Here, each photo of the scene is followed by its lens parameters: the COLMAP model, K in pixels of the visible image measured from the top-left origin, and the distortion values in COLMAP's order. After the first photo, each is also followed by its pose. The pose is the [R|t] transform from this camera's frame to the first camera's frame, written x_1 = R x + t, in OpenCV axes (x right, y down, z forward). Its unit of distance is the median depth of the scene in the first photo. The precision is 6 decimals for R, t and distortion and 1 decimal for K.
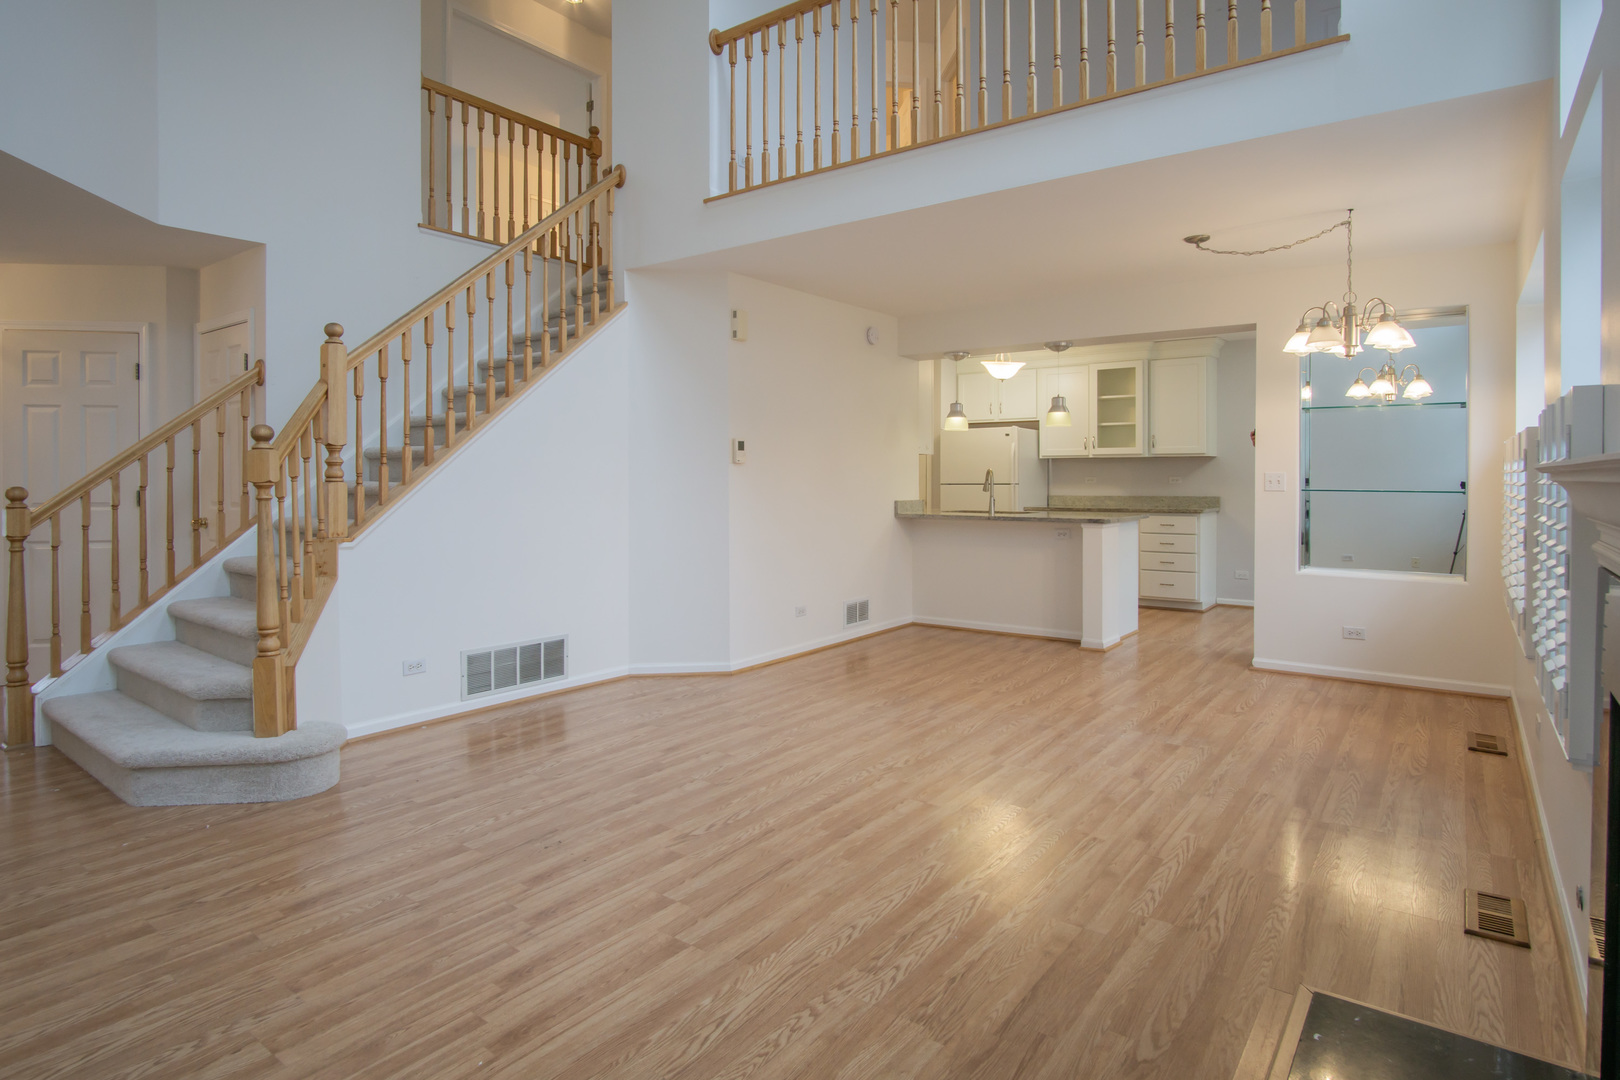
lens RADIAL K [[887.0, 0, 821.7], [0, 887.0, 479.3], [0, 0, 1]] dist [-0.017611, 0.000800]
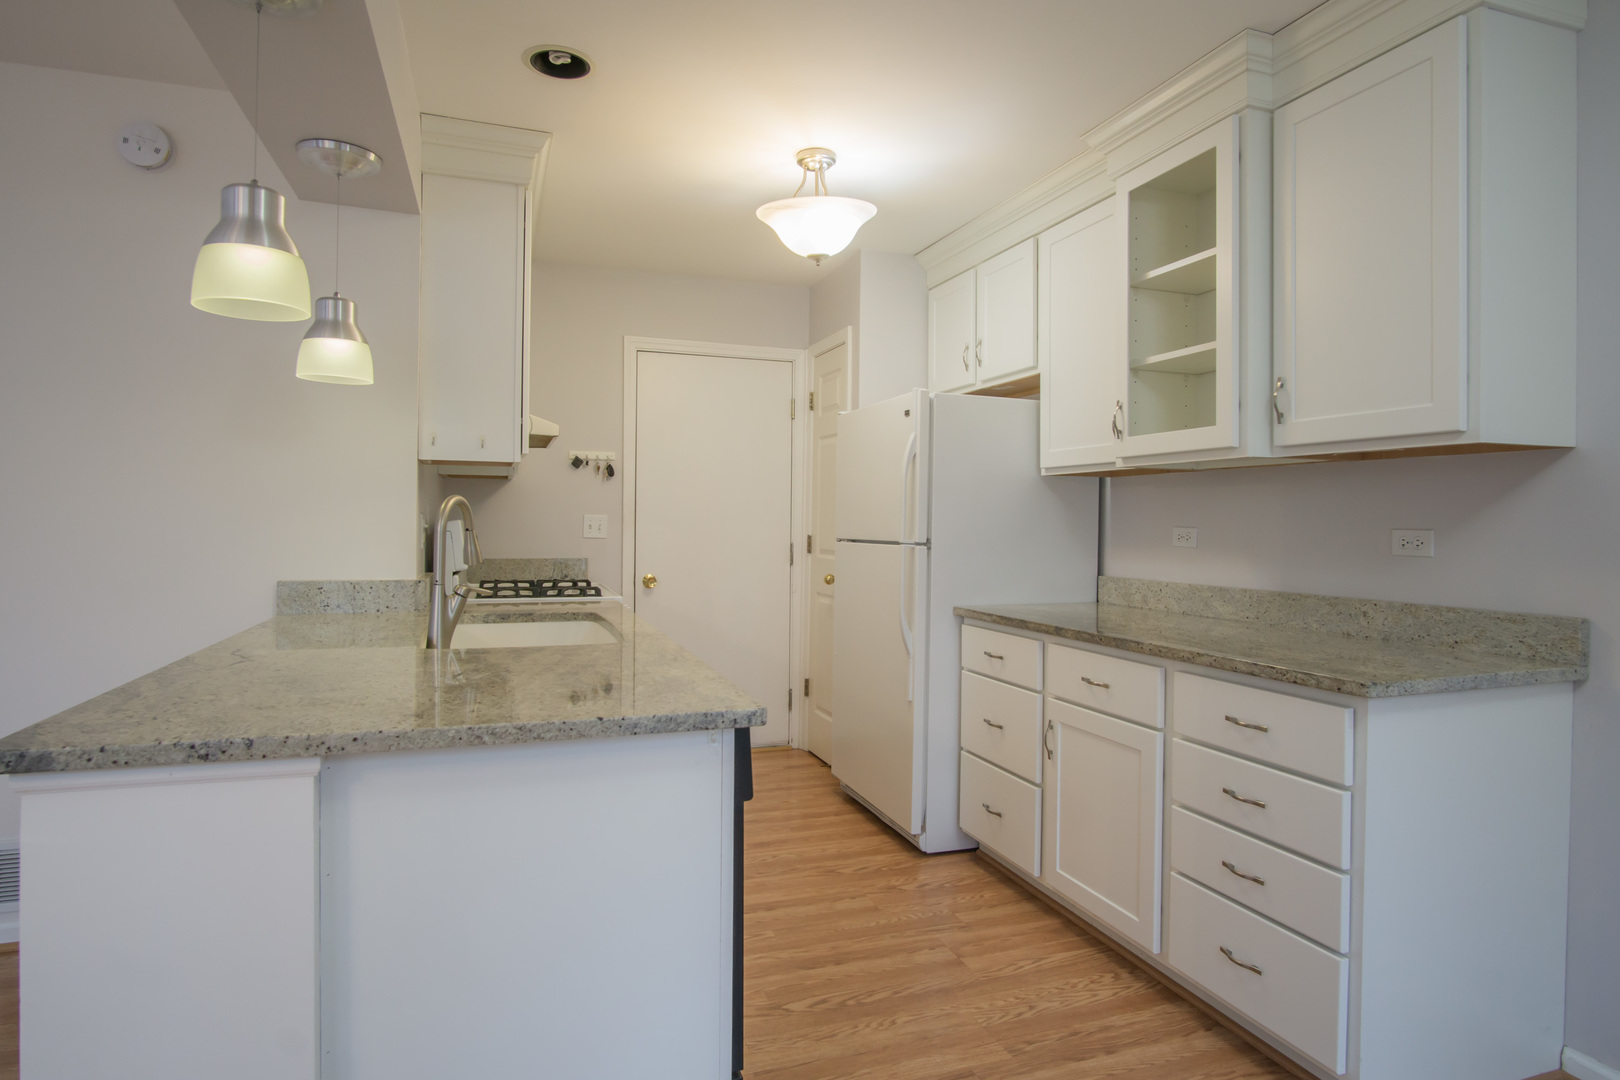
lens RADIAL K [[894.4, 0, 813.8], [0, 894.4, 520.4], [0, 0, 1]] dist [-0.033133, 0.010282]
pose [[0.831323, 0.012603, -0.555646, 0.992419], [-0.012987, 0.999910, 0.003251, -0.010997], [0.555637, 0.004514, 0.831412, 1.684392]]
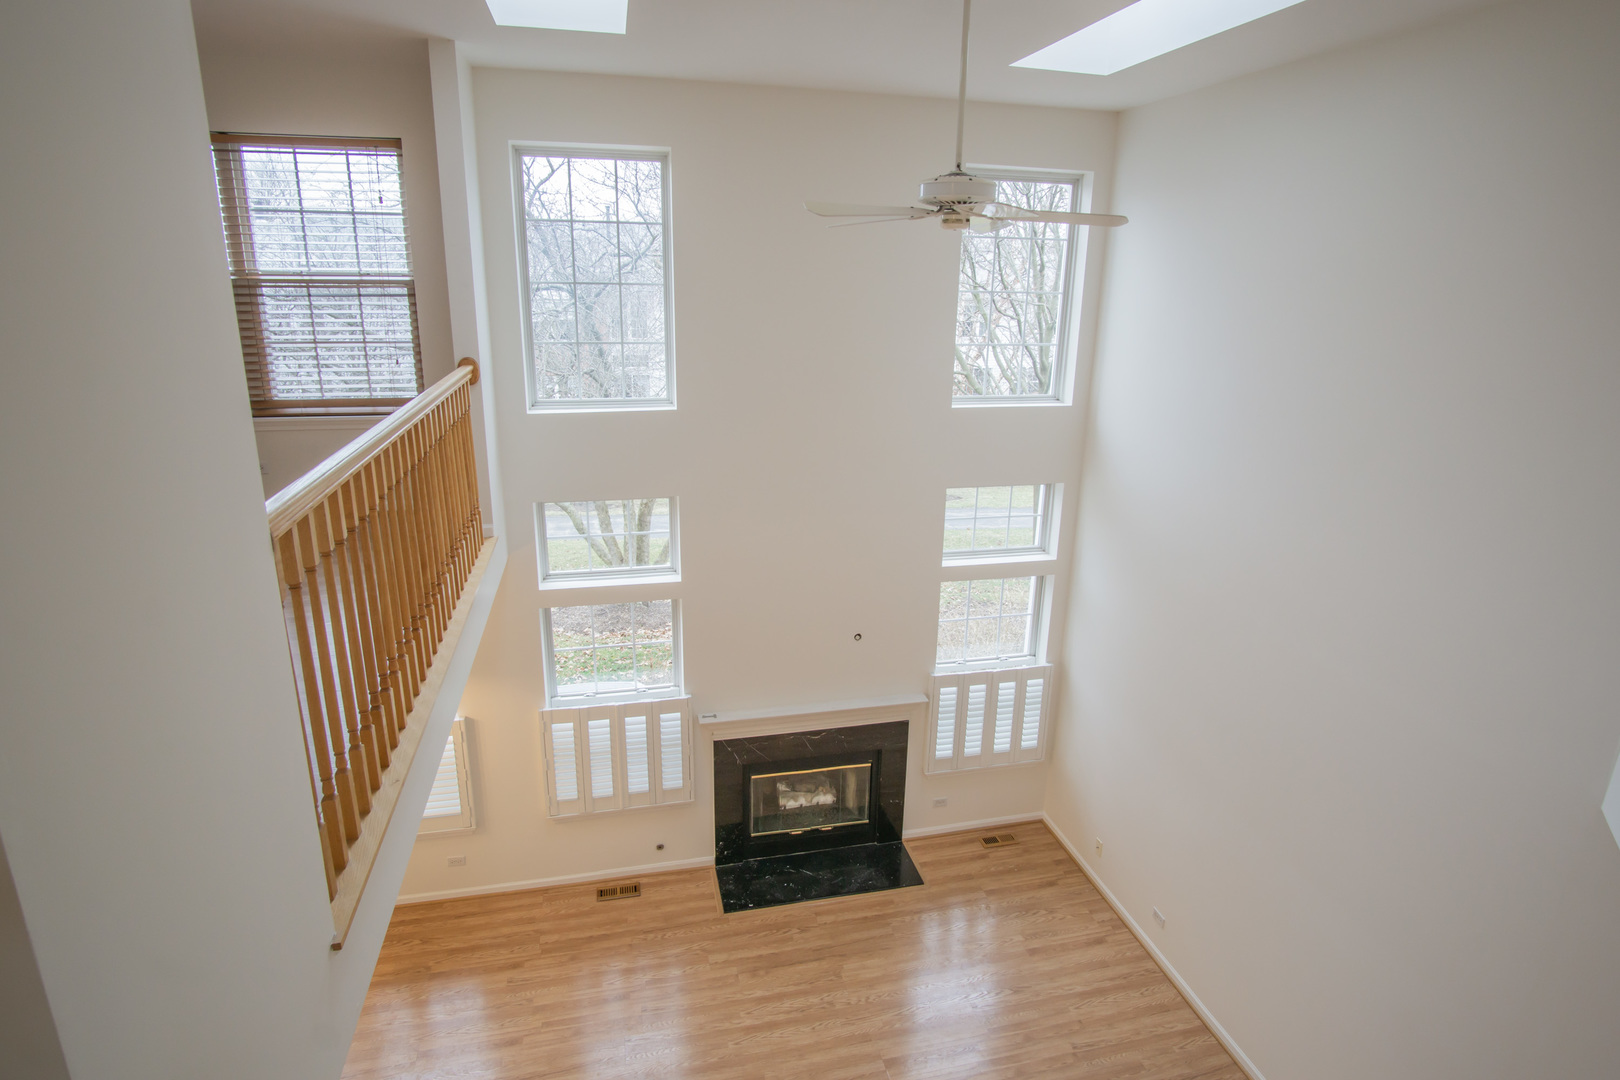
lens RADIAL K [[870.3, 0, 814.6], [0, 870.3, 520.4], [0, 0, 1]] dist [-0.032177, 0.008622]
pose [[-0.761548, -0.189338, 0.619835, -0.726257], [-0.014894, 0.961236, 0.275325, -0.885149], [-0.647937, 0.200442, -0.734847, 1.615091]]
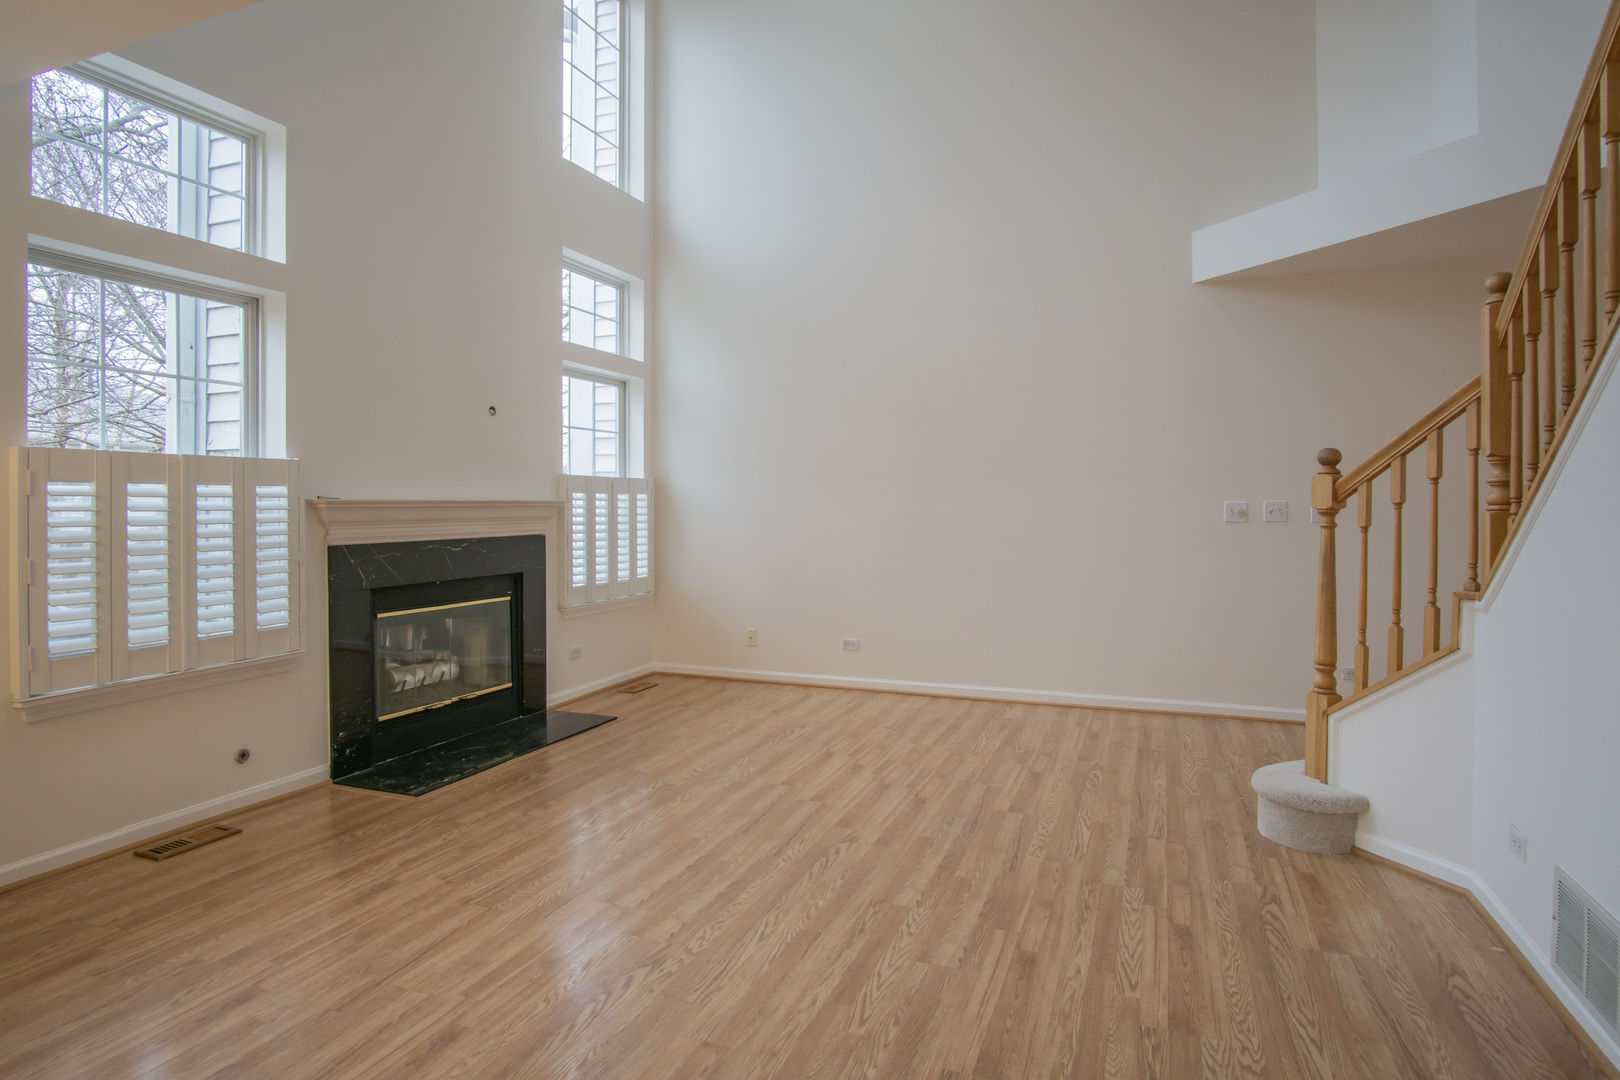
lens RADIAL K [[870.3, 0, 814.6], [0, 870.3, 520.4], [0, 0, 1]] dist [-0.032177, 0.008622]
pose [[-0.968562, 0.006435, -0.248688, 0.129440], [0.000619, 0.999725, 0.023459, -0.007205], [0.248771, 0.022567, -0.968299, 1.761182]]
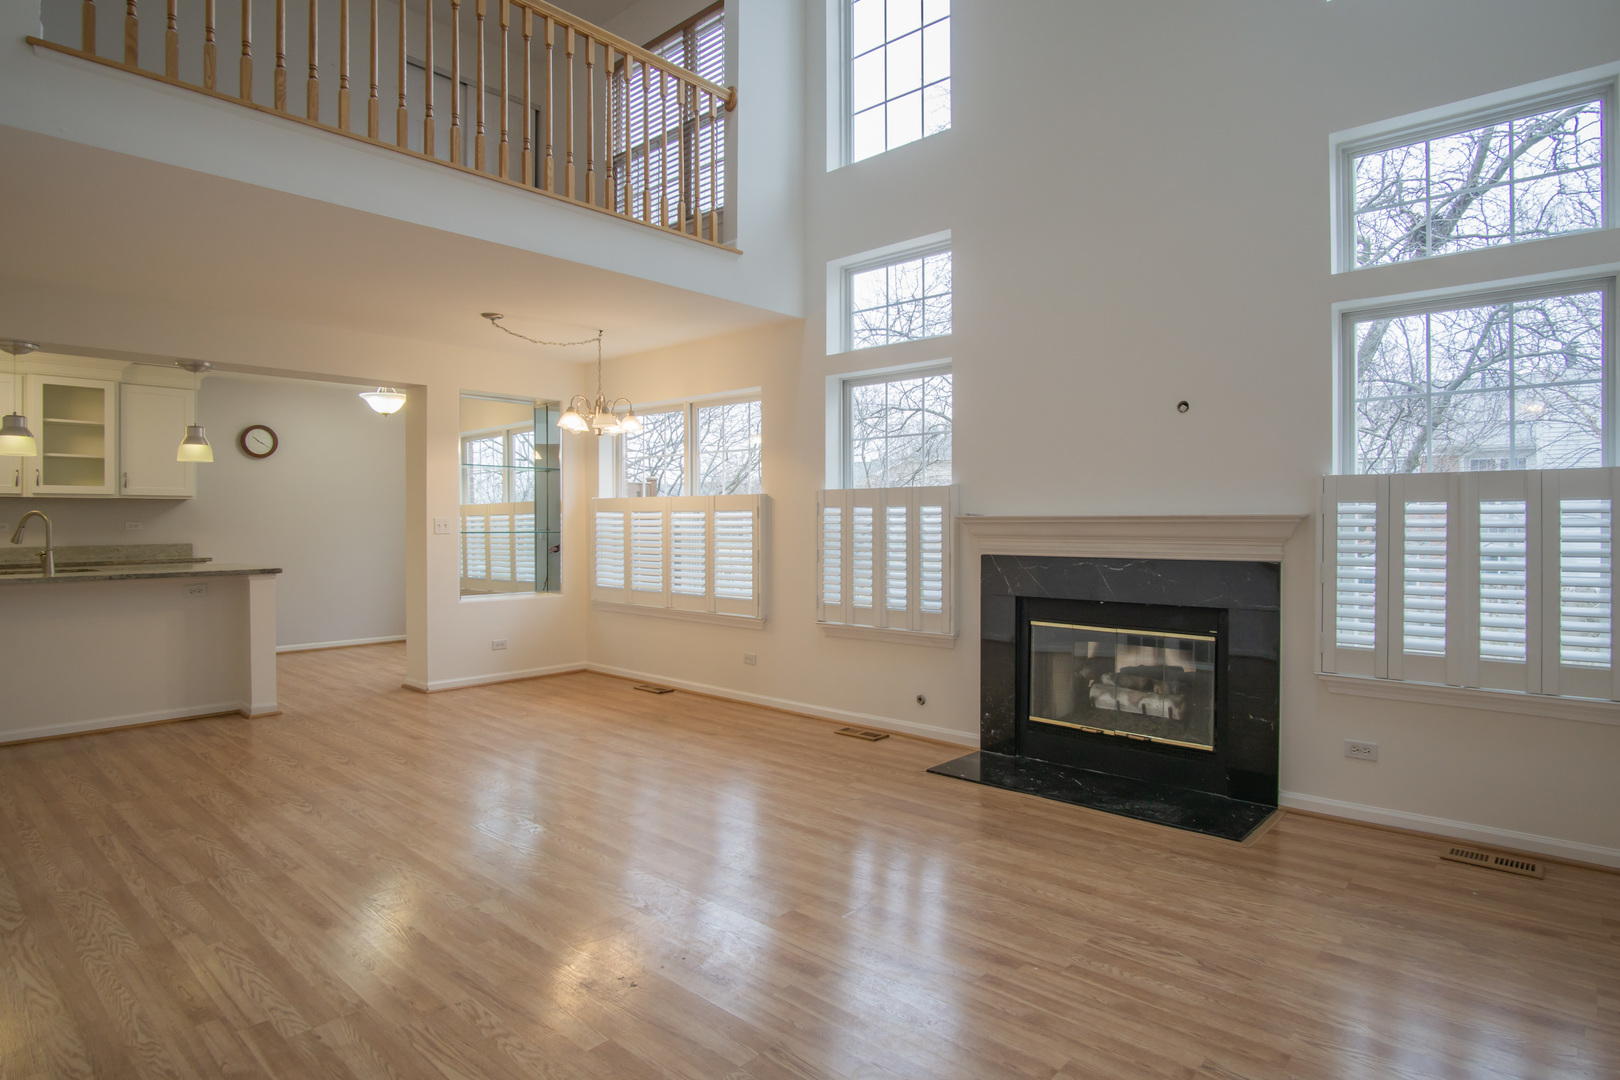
lens RADIAL K [[870.3, 0, 814.6], [0, 870.3, 520.4], [0, 0, 1]] dist [-0.032177, 0.008622]
pose [[0.096015, 0.000746, 0.995380, -0.913351], [0.004185, 0.999991, -0.001153, -0.001033], [-0.995371, 0.004276, 0.096011, 0.649580]]
